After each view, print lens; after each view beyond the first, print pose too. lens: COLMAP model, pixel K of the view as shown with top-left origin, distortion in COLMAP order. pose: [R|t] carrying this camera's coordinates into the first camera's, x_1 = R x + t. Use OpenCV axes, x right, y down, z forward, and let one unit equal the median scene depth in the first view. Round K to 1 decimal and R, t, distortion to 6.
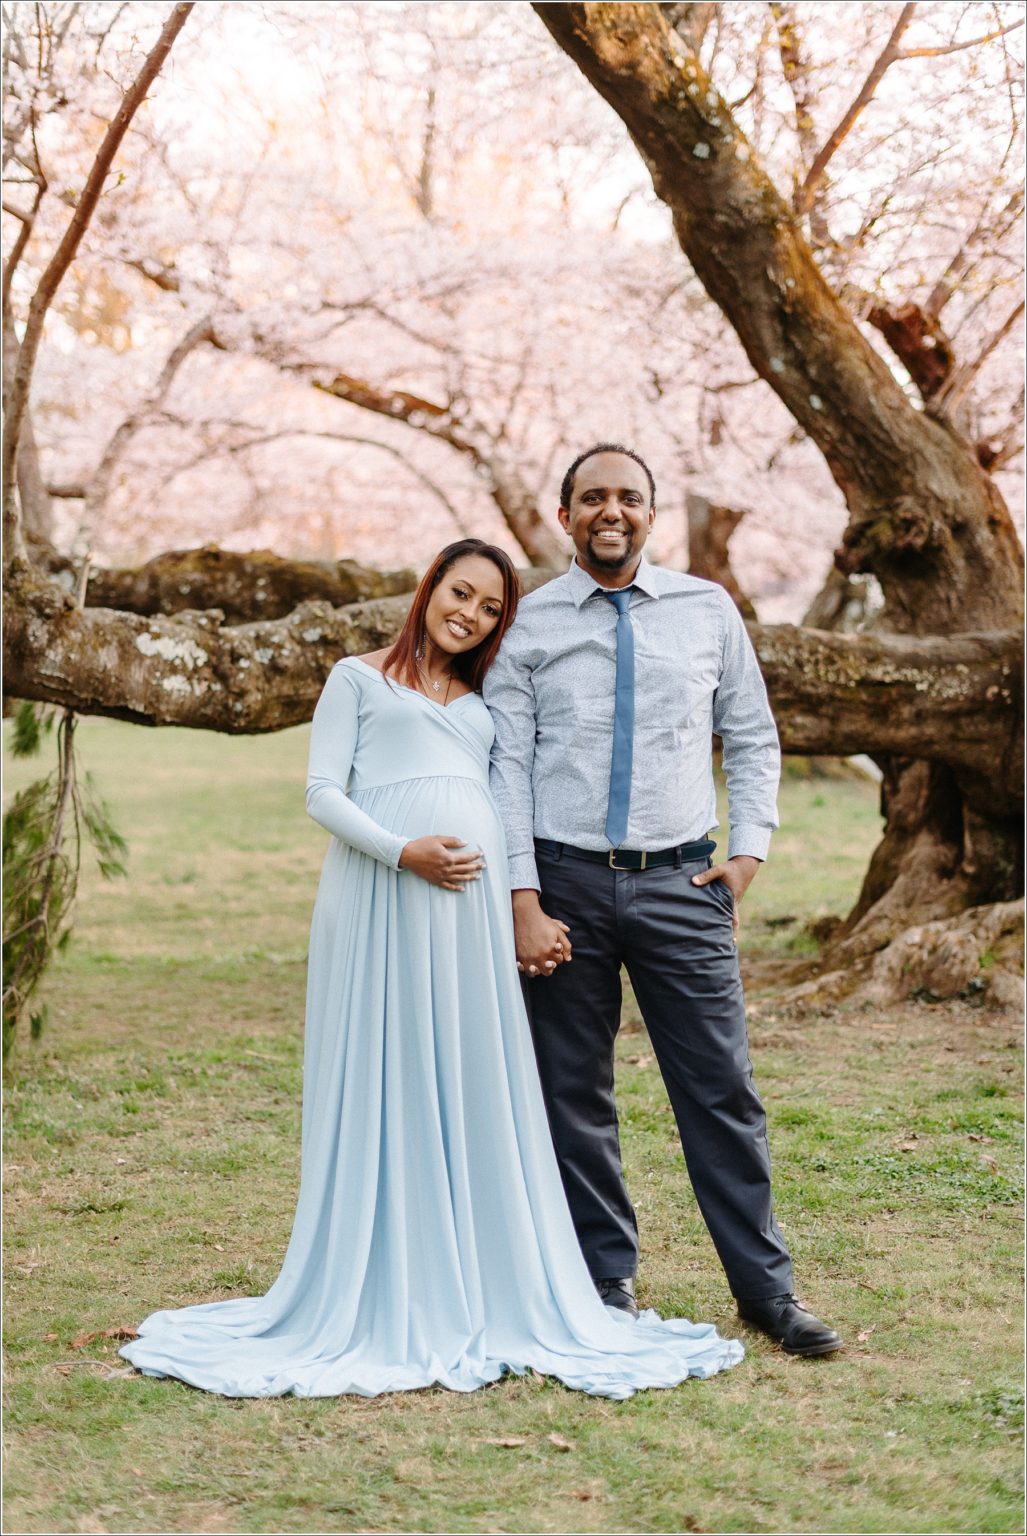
lens RADIAL K [[2235.8, 0, 513.5], [0, 2235.8, 768.0], [0, 0, 1]] dist [0.011304, 0.044991]
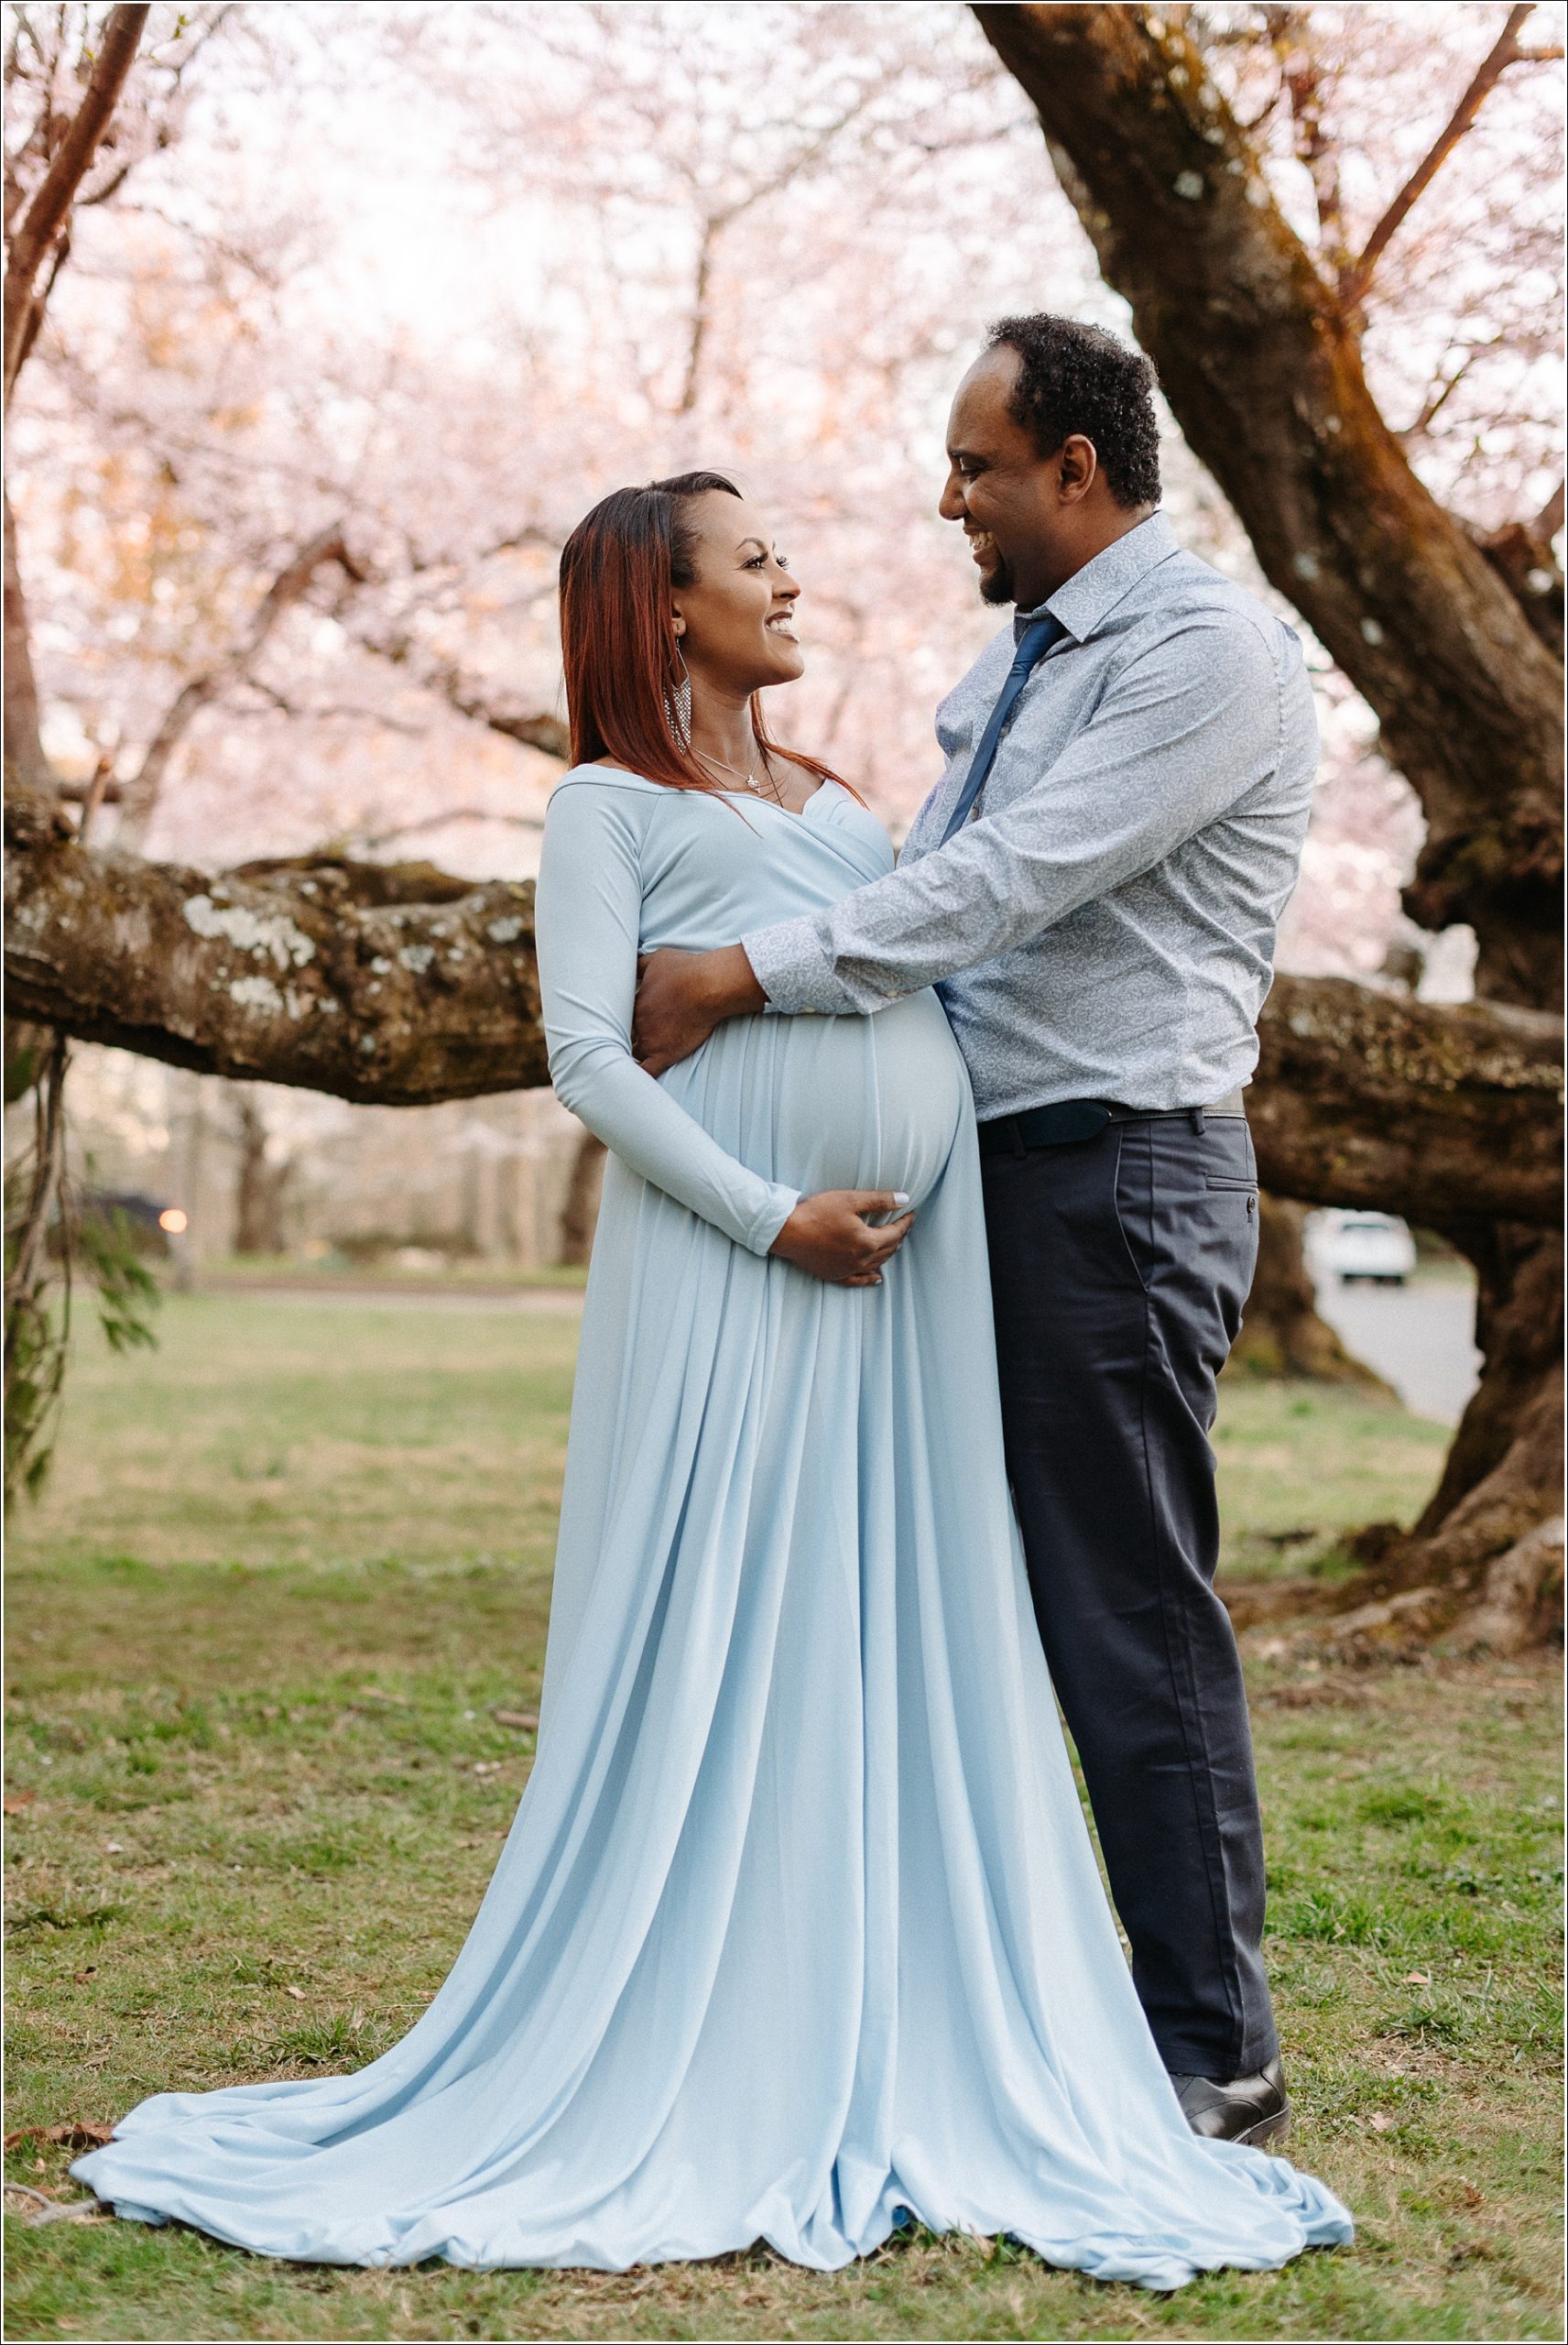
lens RADIAL K [[3413.1, 0, 784.0], [0, 3413.1, 1172.5], [0, 0, 1]] dist [0.011304, 0.044991]
pose [[0.999756, 0.022008, -0.001850, -0.018775], [-0.022084, 0.997218, -0.071191, 0.061093], [0.000278, 0.071215, 0.997461, 0.167027]]
